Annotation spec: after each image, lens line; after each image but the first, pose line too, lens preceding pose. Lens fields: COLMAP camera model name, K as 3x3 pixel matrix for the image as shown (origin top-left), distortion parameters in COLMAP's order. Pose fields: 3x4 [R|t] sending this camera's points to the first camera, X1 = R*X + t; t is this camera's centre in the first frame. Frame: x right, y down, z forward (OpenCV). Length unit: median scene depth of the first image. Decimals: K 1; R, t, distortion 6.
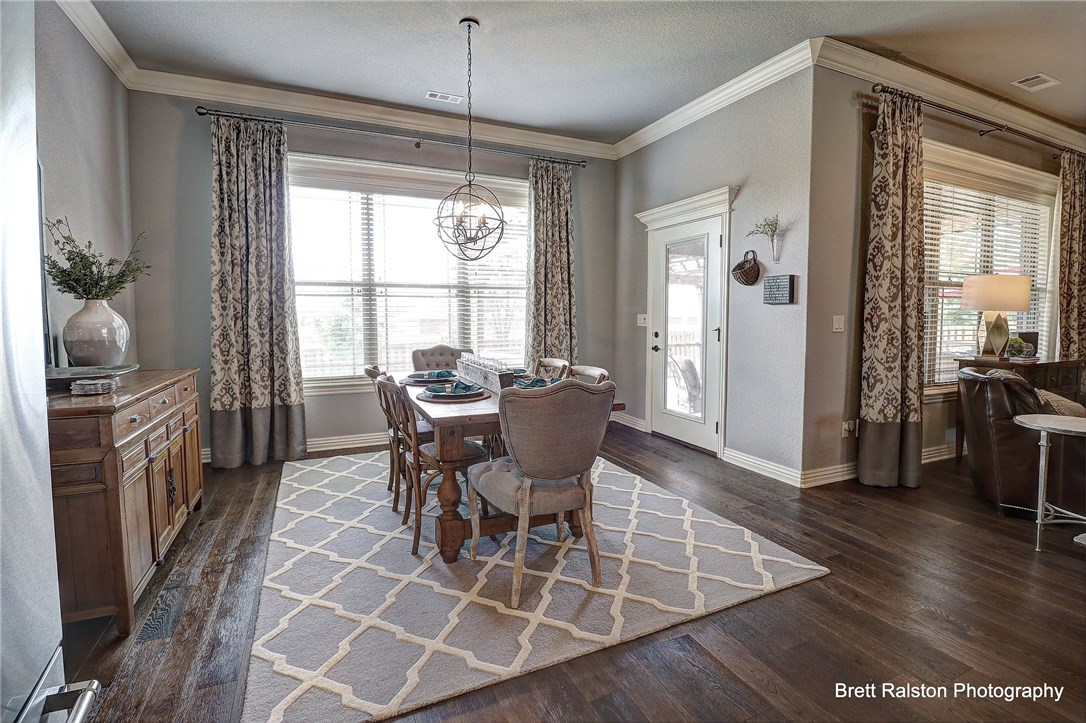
lens RADIAL K [[502.7, 0, 550.7], [0, 502.7, 343.4], [0, 0, 1]] dist [-0.018834, -0.004254]
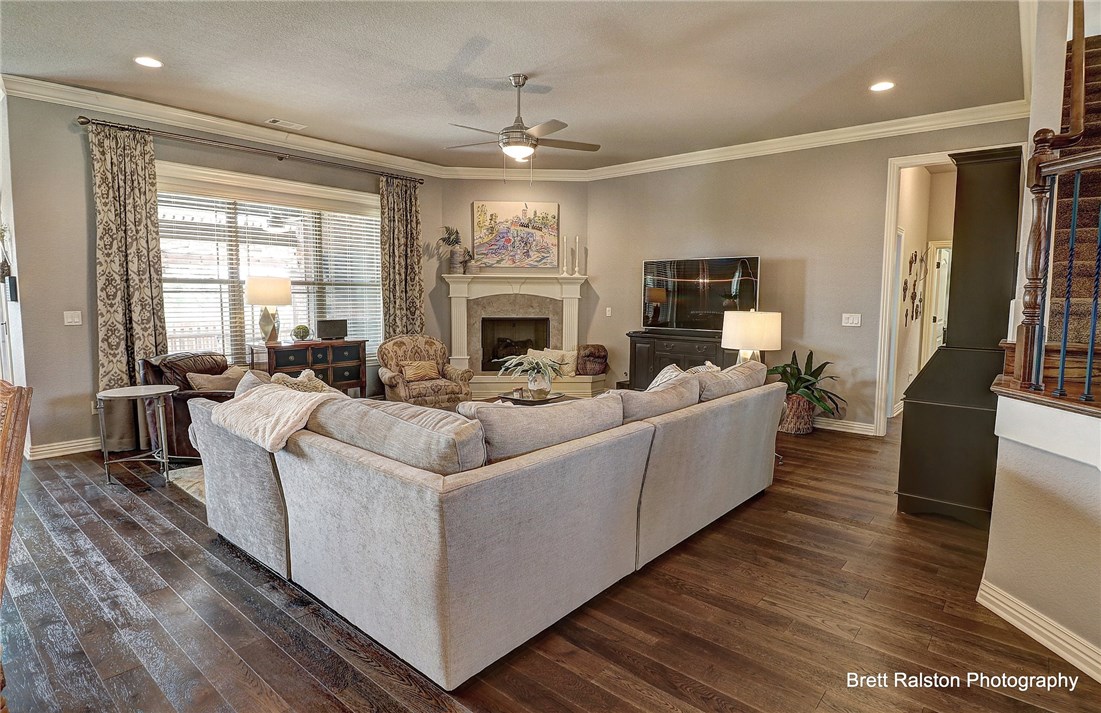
lens RADIAL K [[568.0, 0, 550.9], [0, 568.0, 344.6], [0, 0, 1]] dist [-0.007202, -0.004176]
pose [[0.904921, -0.035750, 0.424075, 1.049229], [0.024300, 0.999180, 0.032380, 0.009028], [-0.424885, -0.018996, 0.905048, -0.694256]]
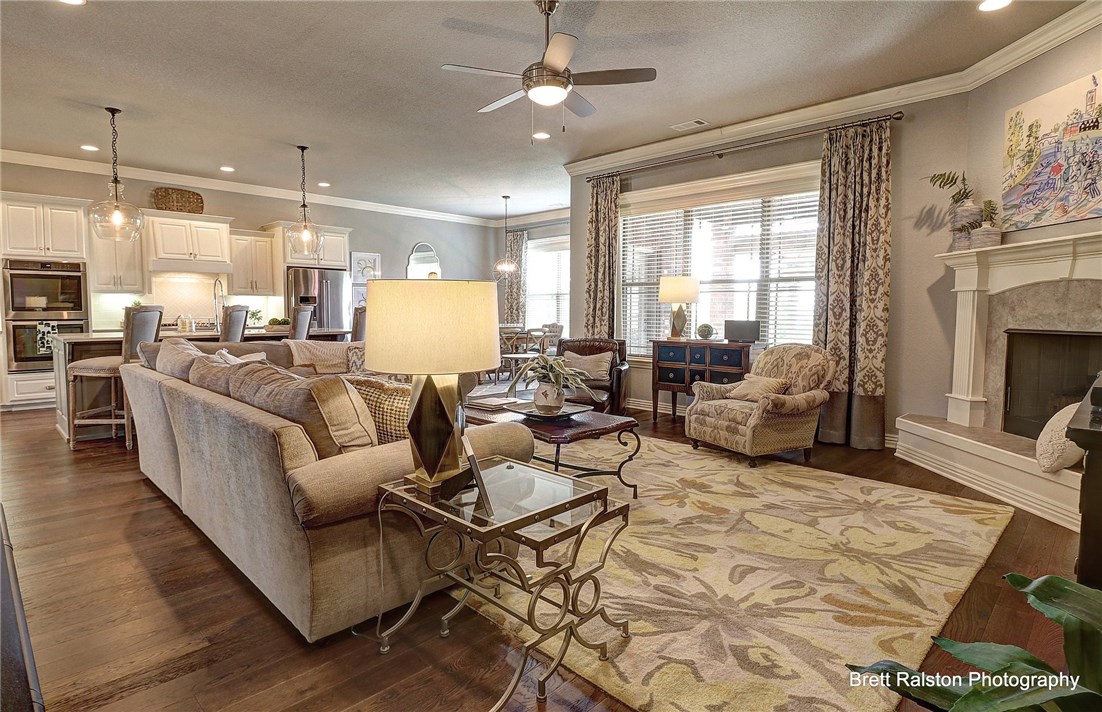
lens RADIAL K [[568.5, 0, 553.3], [0, 568.5, 346.2], [0, 0, 1]] dist [-0.007202, -0.004176]
pose [[0.367214, 0.057645, -0.928348, 2.491884], [-0.059936, 0.997470, 0.038229, 0.016717], [0.928203, 0.041603, 0.369740, 0.140406]]
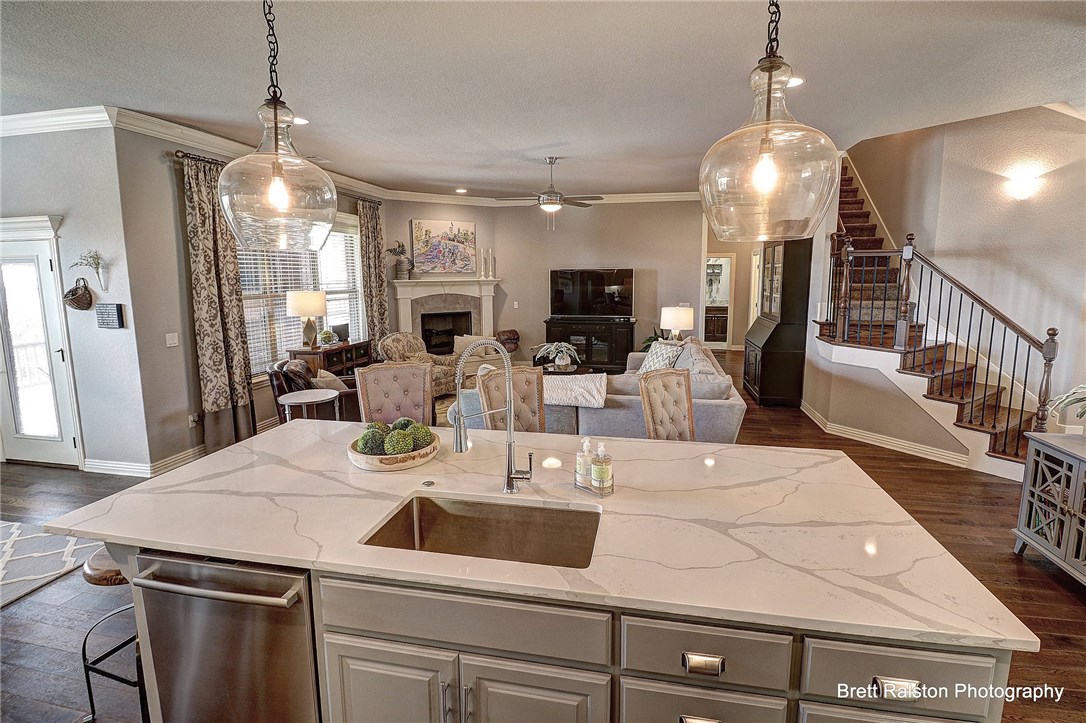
lens RADIAL K [[502.7, 0, 541.0], [0, 502.7, 345.0], [0, 0, 1]] dist [-0.018834, -0.004254]
pose [[0.593884, -0.120883, 0.795417, 0.136552], [0.059931, 0.992548, 0.106096, -0.105101], [-0.802315, -0.015339, 0.596703, -0.488816]]
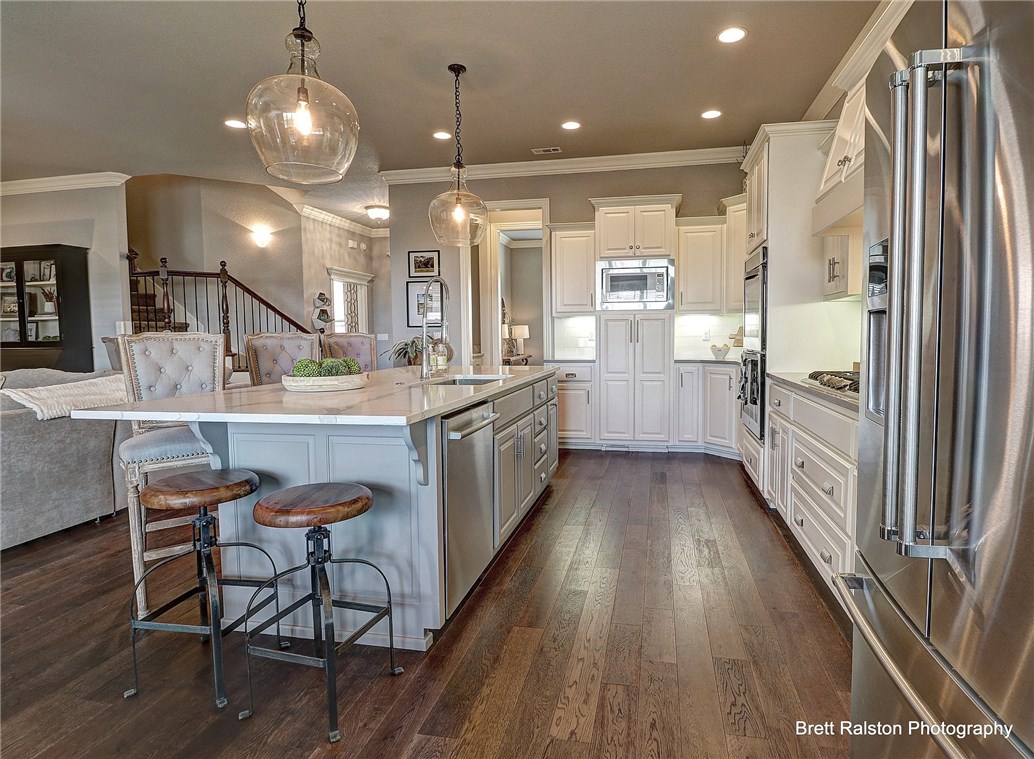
lens RADIAL K [[562.8, 0, 563.8], [0, 562.8, 365.0], [0, 0, 1]] dist [-0.016781, -0.001643]
pose [[-0.825868, -0.028077, 0.563164, -0.192866], [0.041503, 0.993023, 0.110372, -0.014299], [-0.562334, 0.114526, -0.818941, 0.442366]]
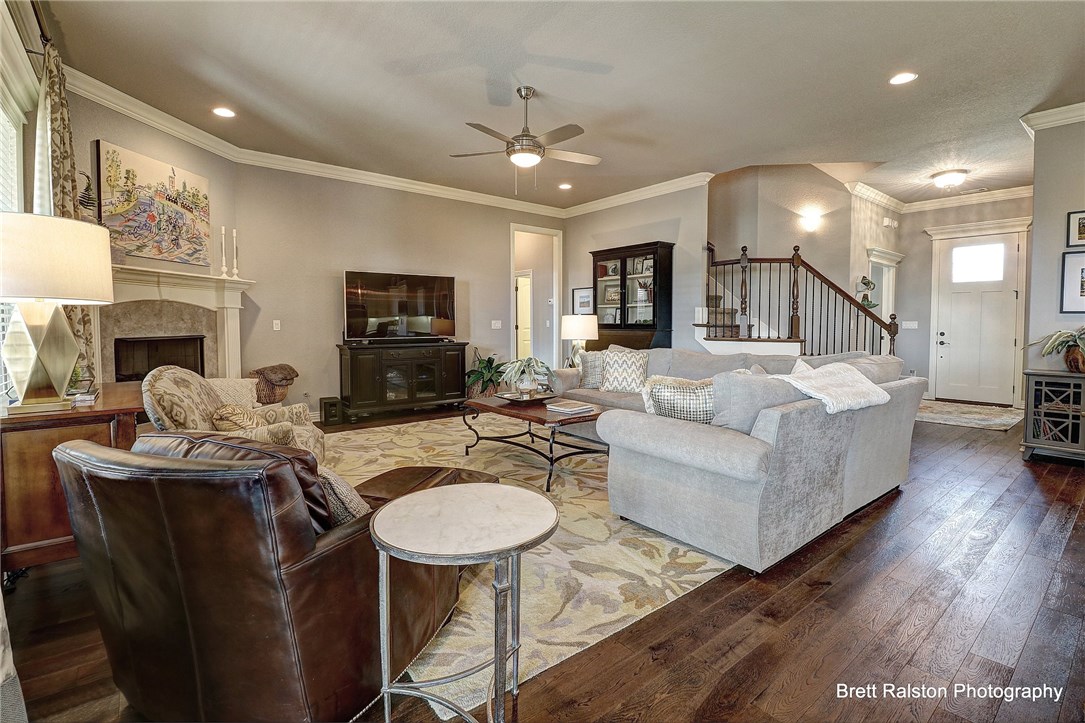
lens RADIAL K [[502.3, 0, 537.9], [0, 502.3, 345.2], [0, 0, 1]] dist [-0.018834, -0.004254]
pose [[-0.235816, -0.049367, 0.970543, 0.395389], [0.059077, 0.996133, 0.065022, -0.030805], [-0.970000, 0.072671, -0.231987, 0.748333]]
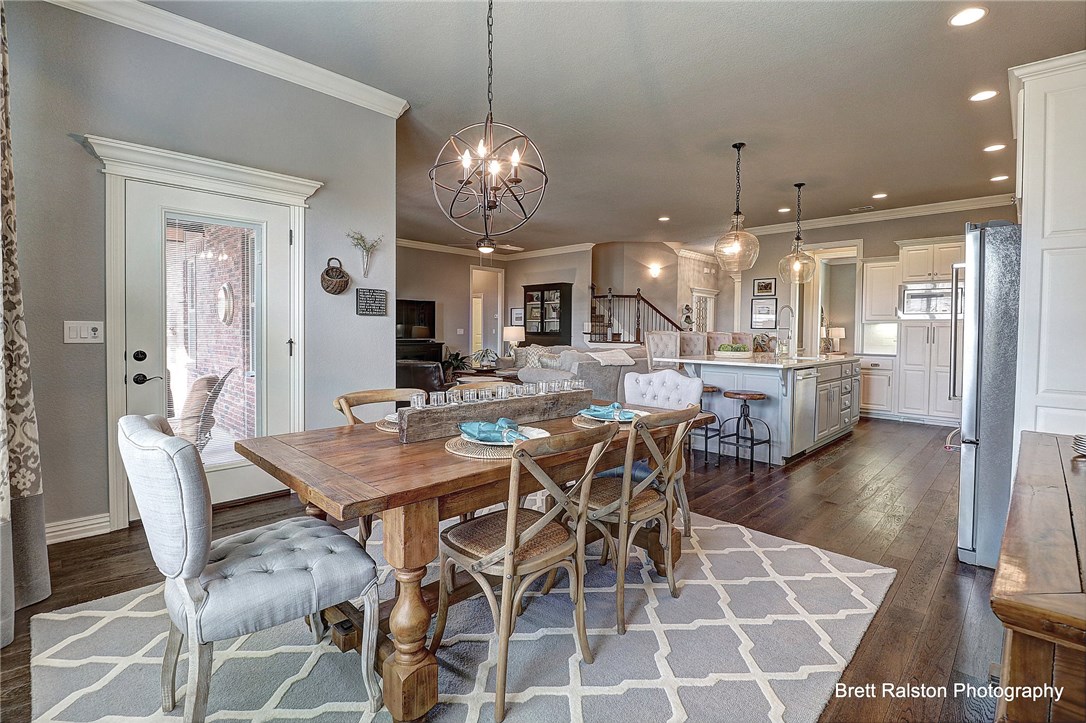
lens RADIAL K [[502.7, 0, 535.5], [0, 502.7, 340.5], [0, 0, 1]] dist [-0.018834, -0.004254]
pose [[-0.341515, -0.027244, 0.939481, -0.715093], [0.045206, 0.997947, 0.045372, -0.058536], [-0.938789, 0.057965, -0.339582, 1.072881]]
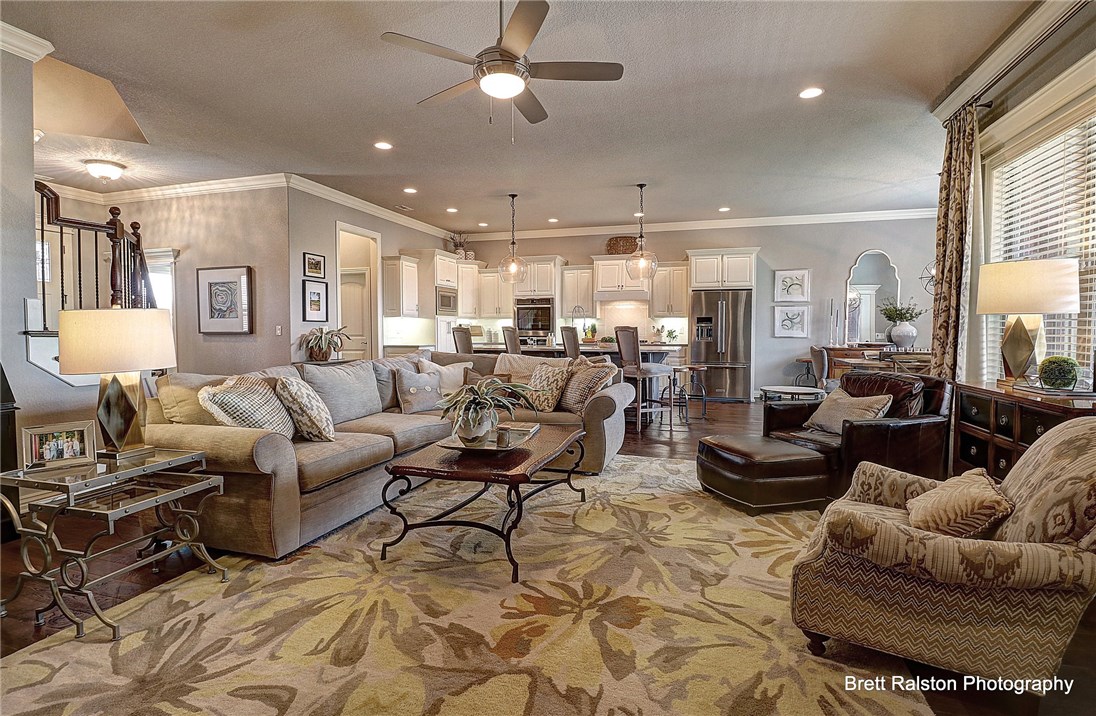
lens RADIAL K [[526.5, 0, 557.6], [0, 526.5, 351.8], [0, 0, 1]] dist [-0.014402, -0.003380]
pose [[-0.647069, 0.029235, -0.761871, 2.109842], [-0.049458, 0.995550, 0.080208, -0.041744], [0.760825, 0.089581, -0.642744, 1.104195]]
